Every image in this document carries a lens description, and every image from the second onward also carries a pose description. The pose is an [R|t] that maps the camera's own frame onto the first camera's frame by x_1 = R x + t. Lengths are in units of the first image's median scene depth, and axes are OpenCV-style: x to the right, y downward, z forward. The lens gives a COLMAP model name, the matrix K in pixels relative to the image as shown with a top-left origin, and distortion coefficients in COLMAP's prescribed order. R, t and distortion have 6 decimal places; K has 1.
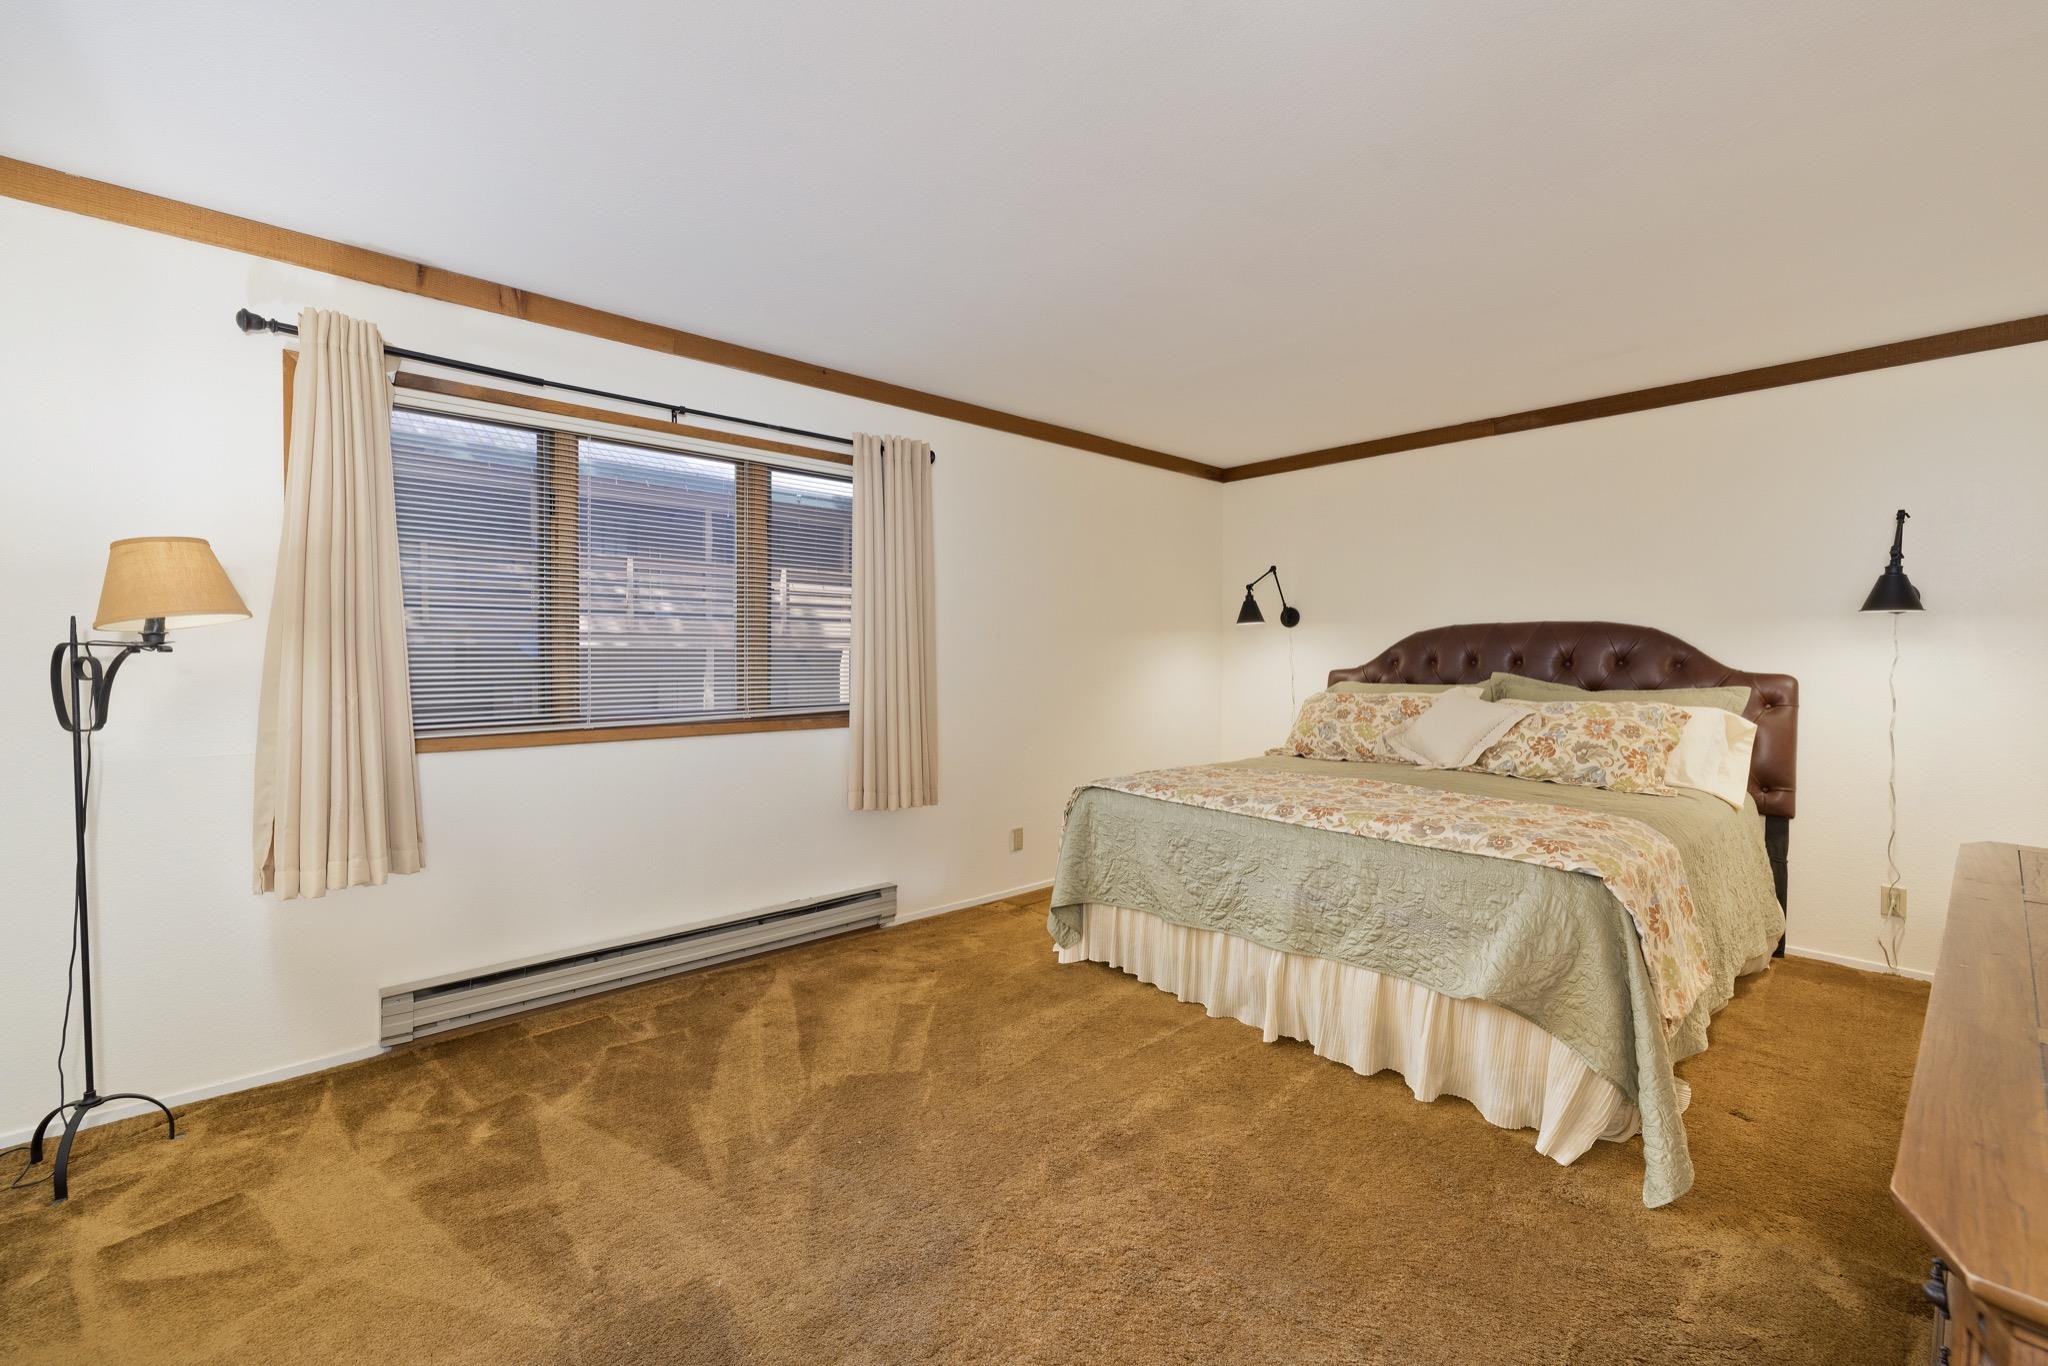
lens RADIAL K [[854.5, 0, 1033.5], [0, 854.5, 667.6], [0, 0, 1]] dist [0.005707, -0.002478]
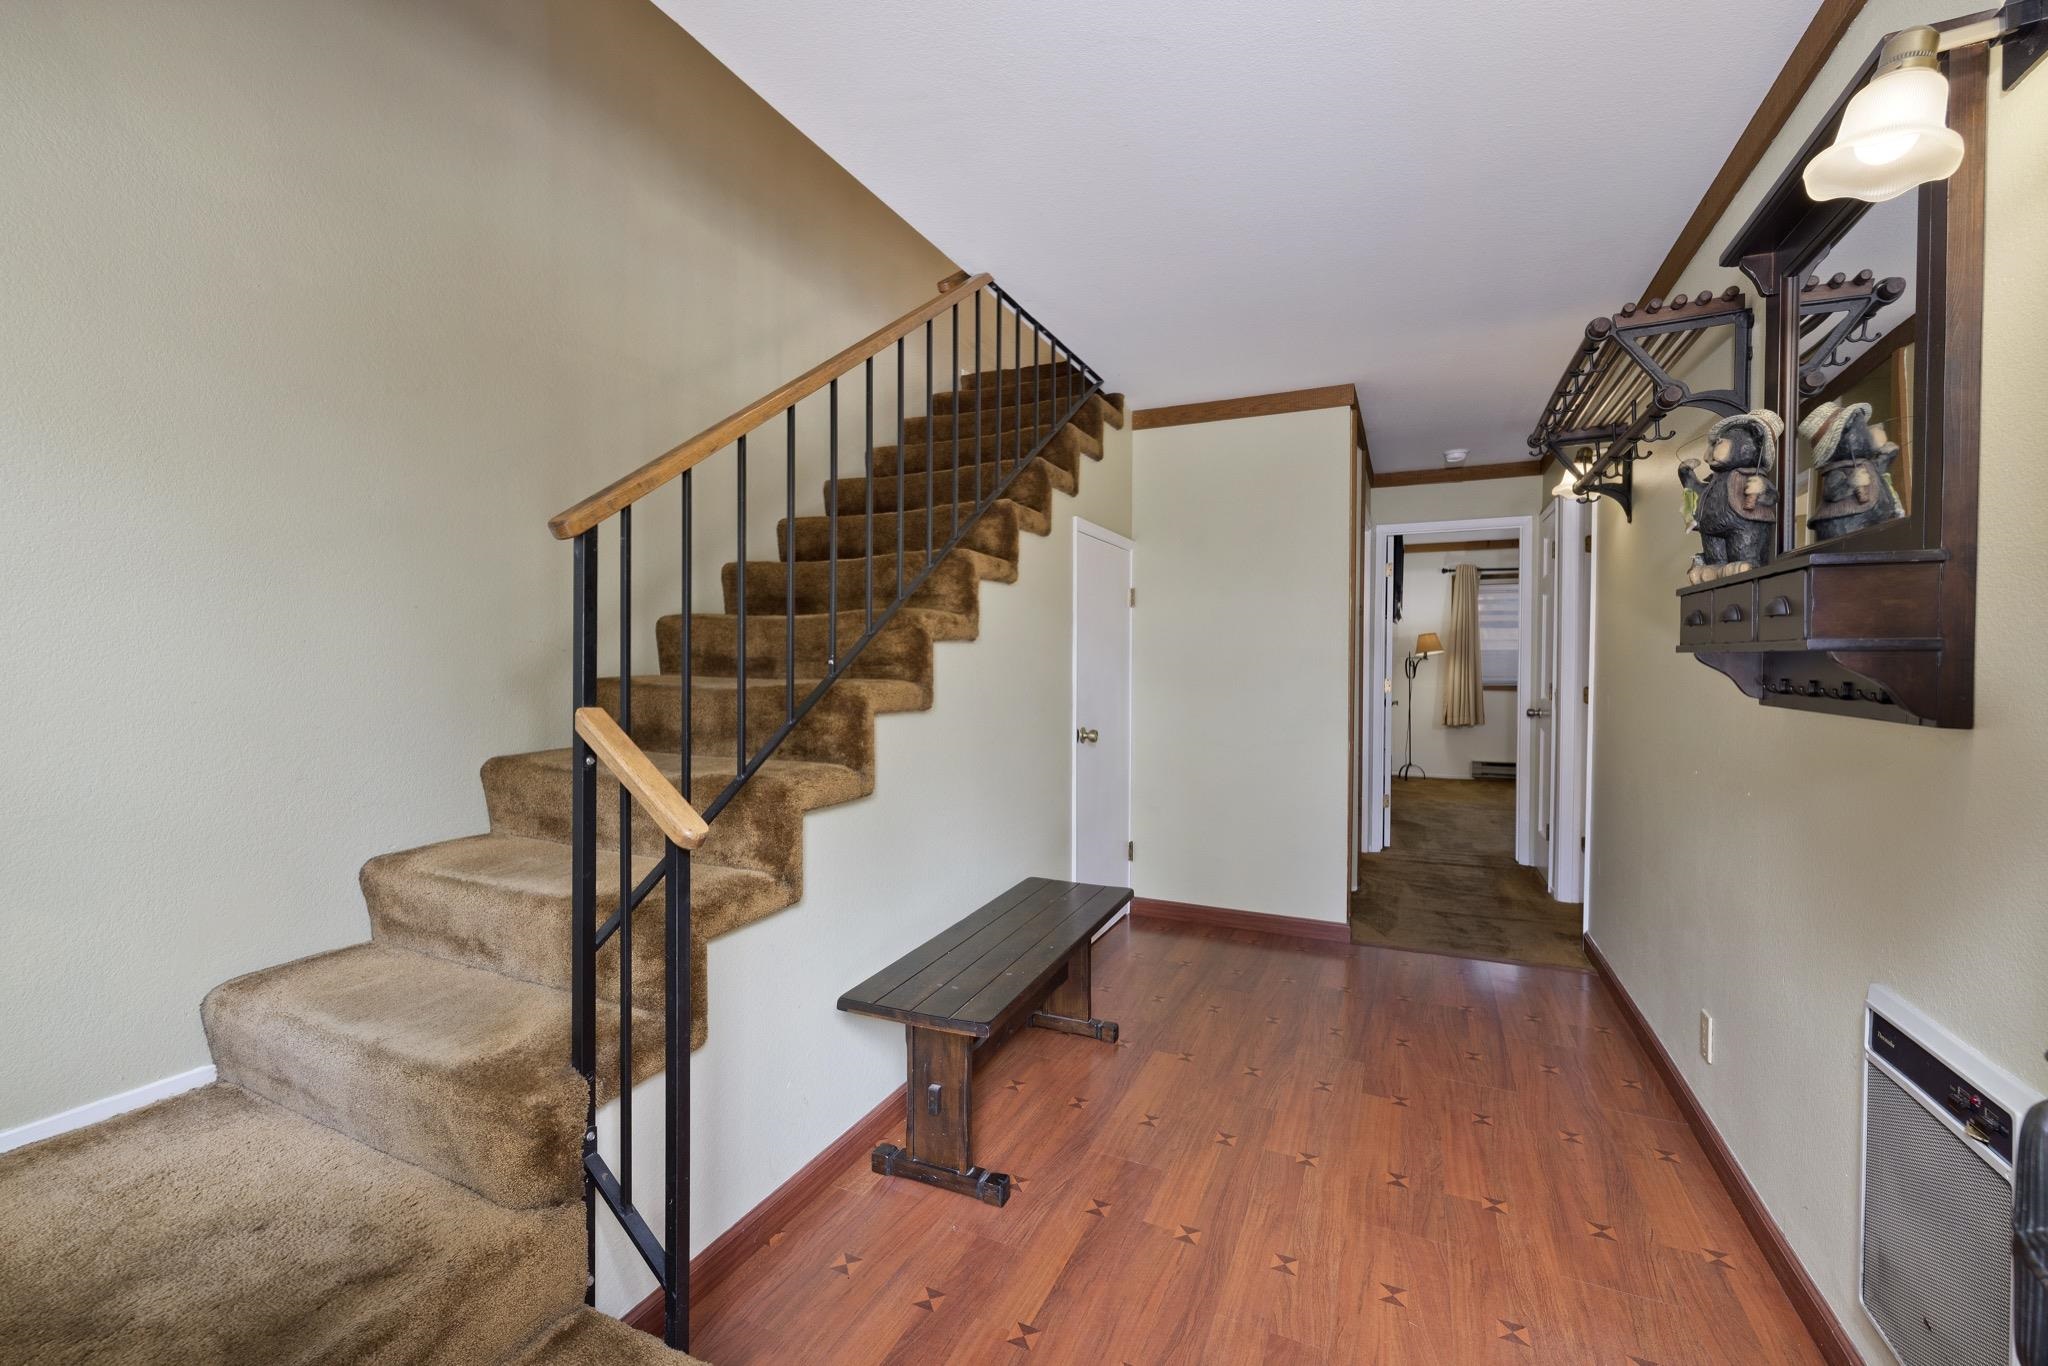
lens RADIAL K [[854.5, 0, 1033.2], [0, 854.5, 677.4], [0, 0, 1]] dist [0.005707, -0.002478]
pose [[0.373874, 0.018379, -0.927297, 2.147236], [-0.011373, 0.999819, 0.015231, 0.024171], [0.927410, 0.004851, 0.374016, -2.344167]]
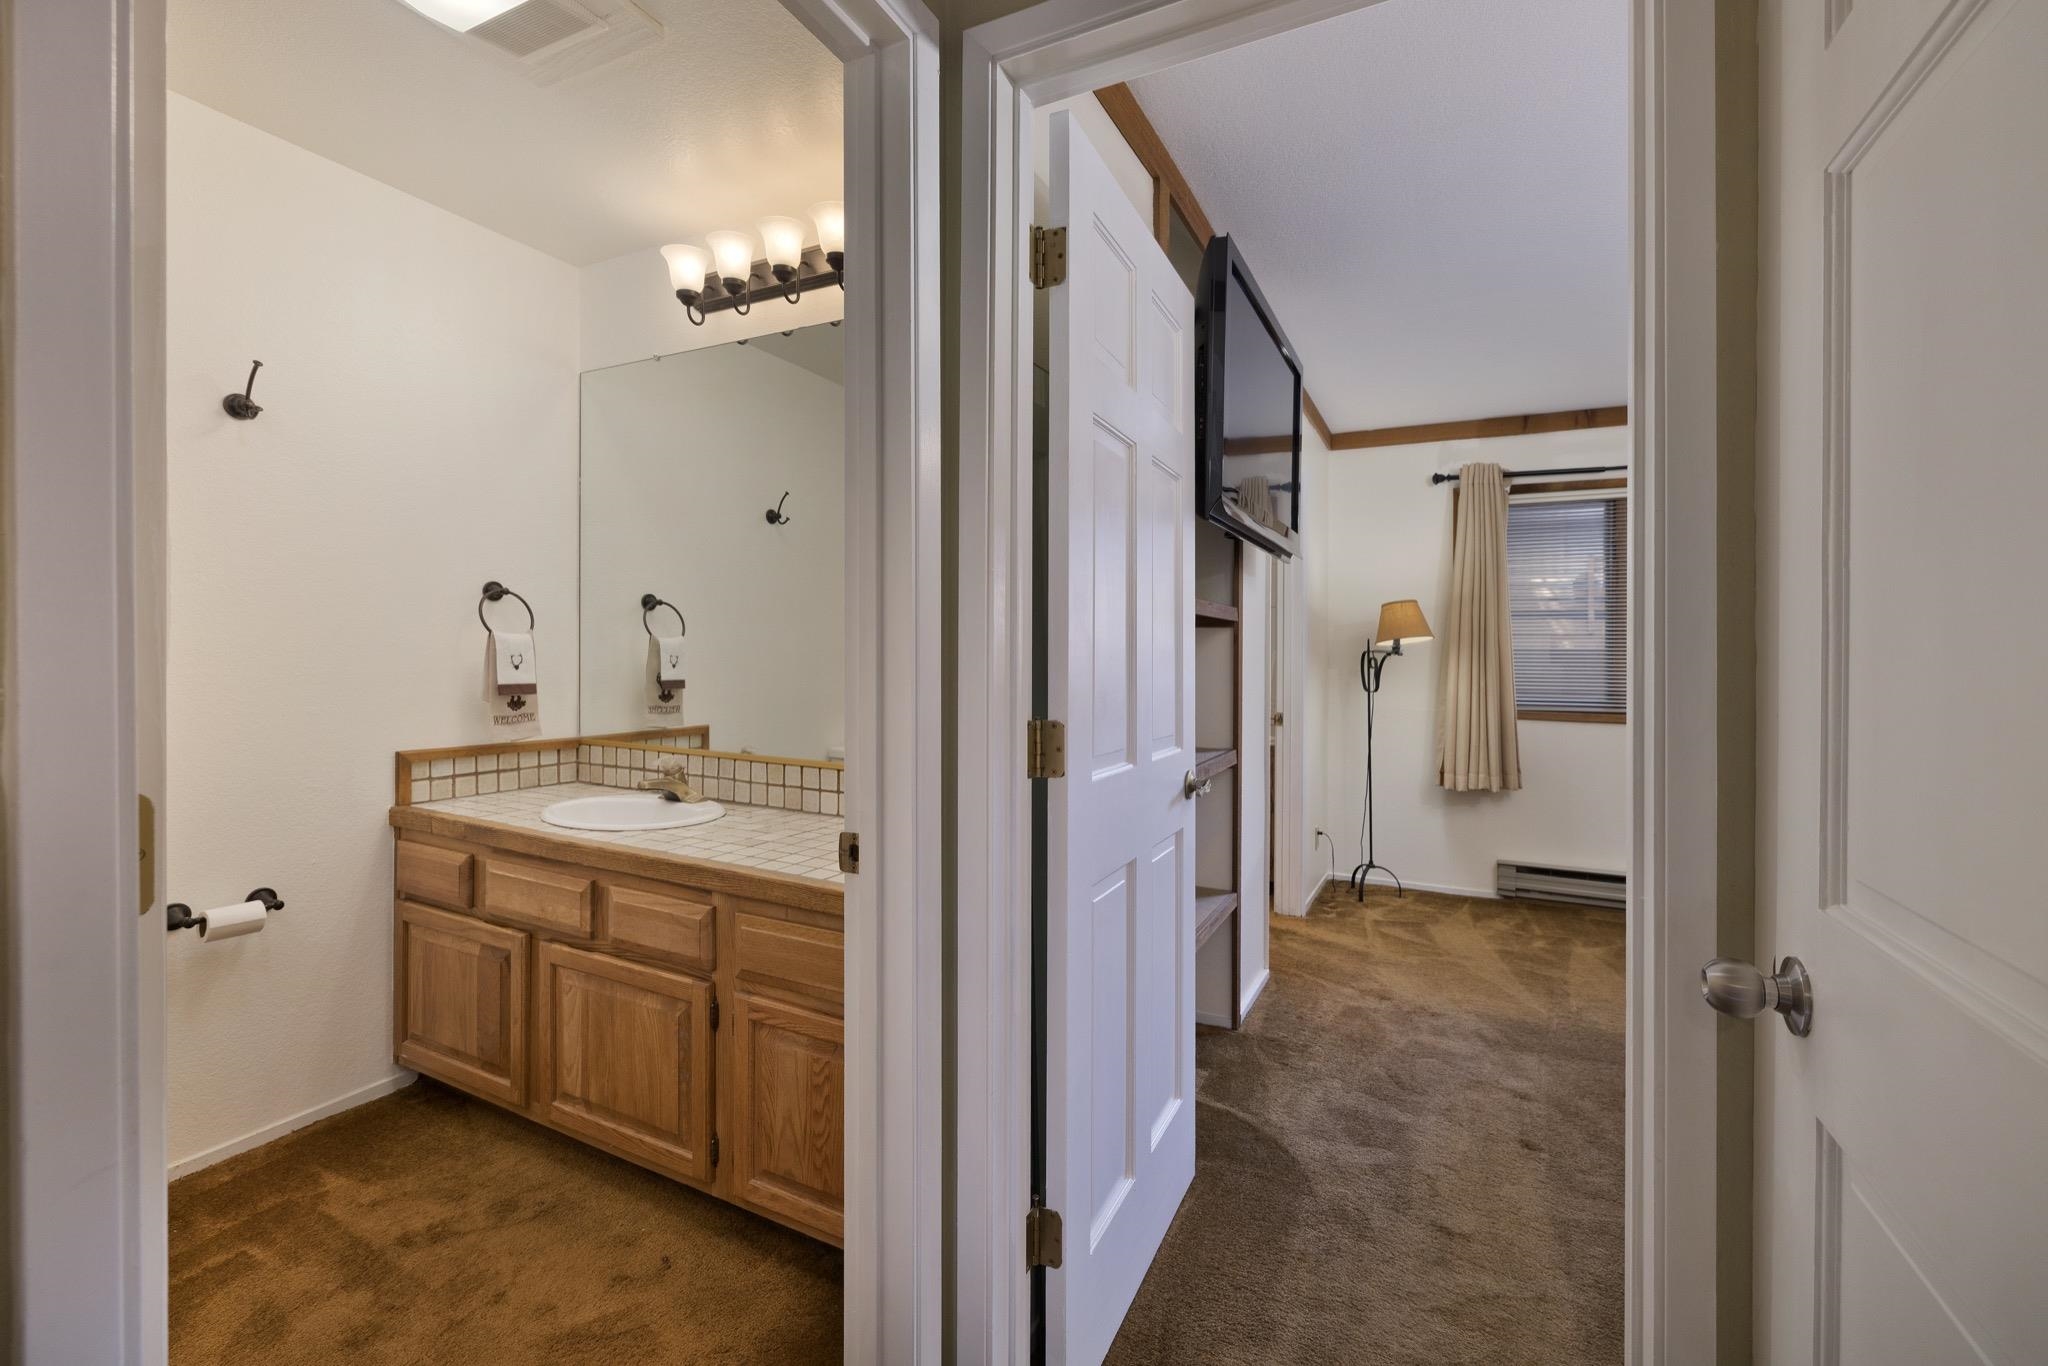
lens RADIAL K [[854.5, 0, 1038.5], [0, 854.5, 651.2], [0, 0, 1]] dist [0.005707, -0.002478]
pose [[0.356387, -0.003768, -0.934331, 0.597336], [-0.018214, 0.999774, -0.010979, 0.009777], [0.934161, 0.020931, 0.356238, -0.543735]]
